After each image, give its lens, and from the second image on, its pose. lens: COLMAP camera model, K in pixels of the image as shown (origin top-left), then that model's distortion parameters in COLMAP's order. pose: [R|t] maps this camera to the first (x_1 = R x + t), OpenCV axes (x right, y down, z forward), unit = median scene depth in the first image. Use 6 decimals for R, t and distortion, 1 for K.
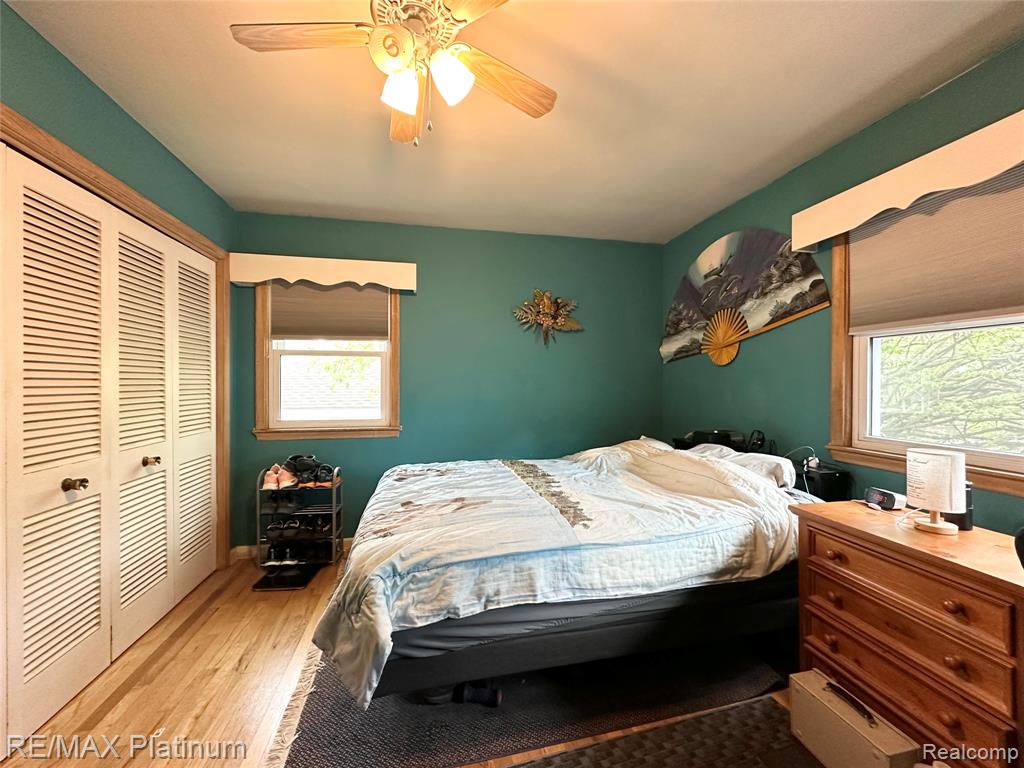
lens RADIAL K [[408.5, 0, 512.0], [0, 408.5, 384.0], [0, 0, 1]] dist [0.000135, -0.000291]
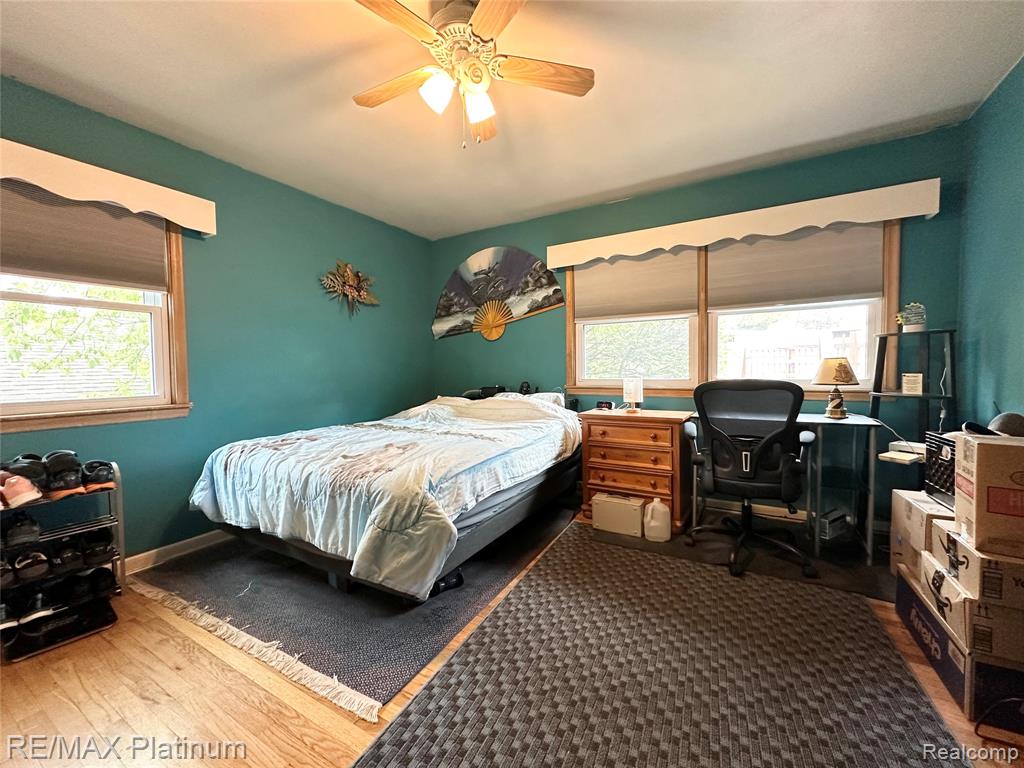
lens RADIAL K [[408.5, 0, 512.0], [0, 408.5, 384.0], [0, 0, 1]] dist [0.000135, -0.000291]
pose [[0.673981, -0.039913, 0.737670, -0.511866], [0.018544, 0.999139, 0.037118, 0.057068], [-0.738516, -0.011337, 0.674140, 0.000230]]
